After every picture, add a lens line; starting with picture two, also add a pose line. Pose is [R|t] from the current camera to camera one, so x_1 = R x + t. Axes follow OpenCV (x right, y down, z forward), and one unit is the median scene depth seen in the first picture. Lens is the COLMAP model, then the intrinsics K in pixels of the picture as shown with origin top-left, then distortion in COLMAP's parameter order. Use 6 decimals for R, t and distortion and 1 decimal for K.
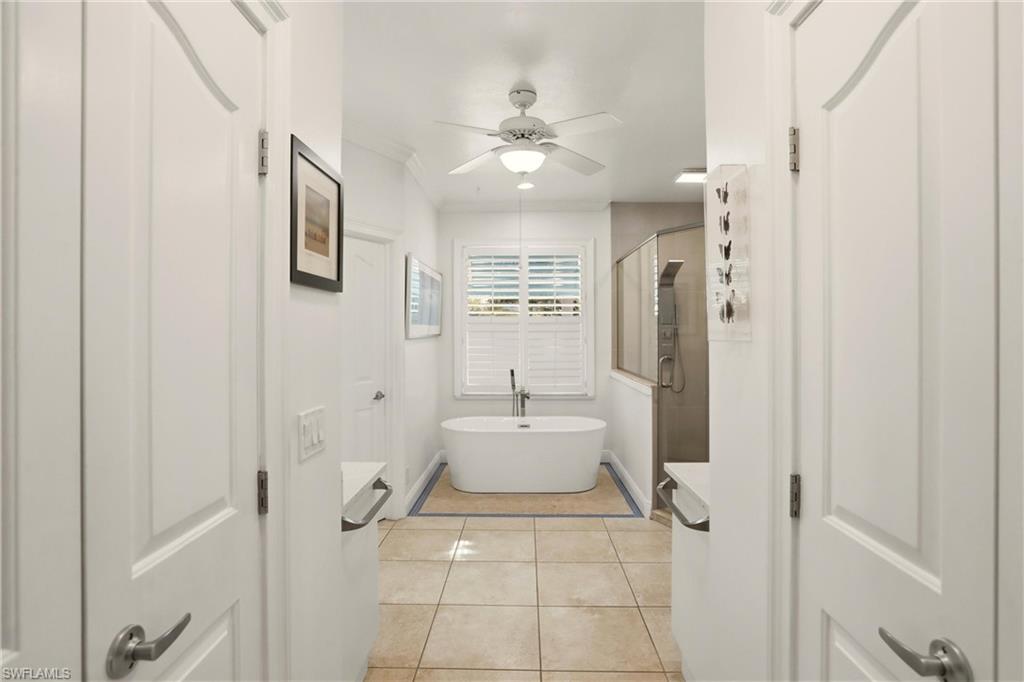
lens RADIAL K [[496.8, 0, 501.1], [0, 496.8, 329.8], [0, 0, 1]] dist [-0.000677, 0.000104]
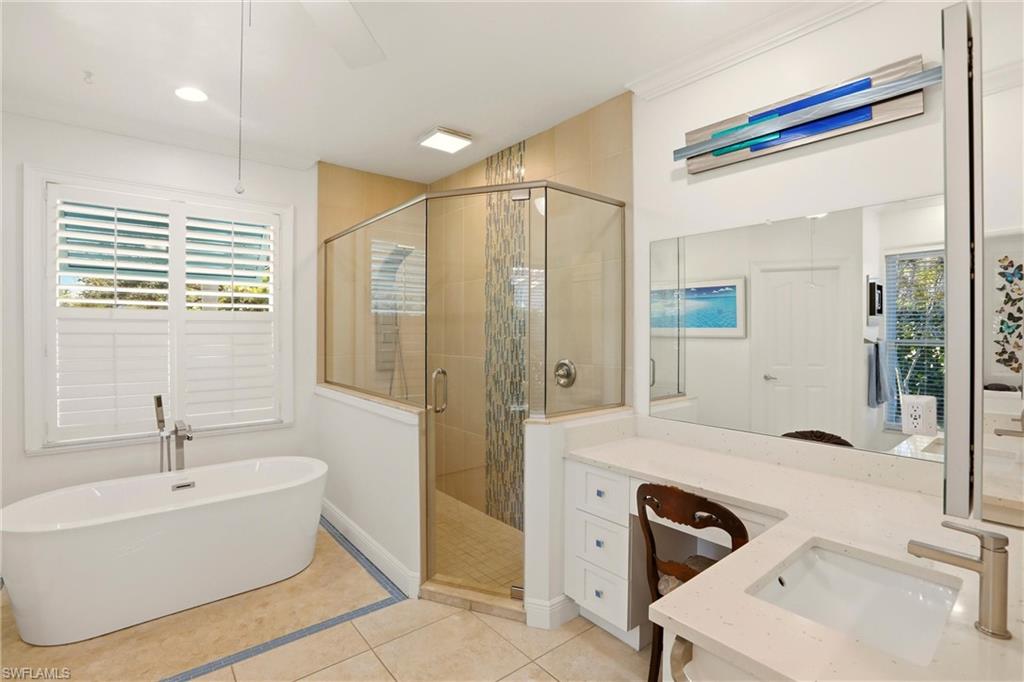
lens RADIAL K [[469.7, 0, 514.2], [0, 469.7, 335.9], [0, 0, 1]] dist [-0.044542, 0.012862]
pose [[0.745437, -0.000115, 0.666576, -0.031095], [-0.006447, 0.999952, 0.007382, -0.000382], [-0.666545, -0.009800, 0.745401, 0.331917]]
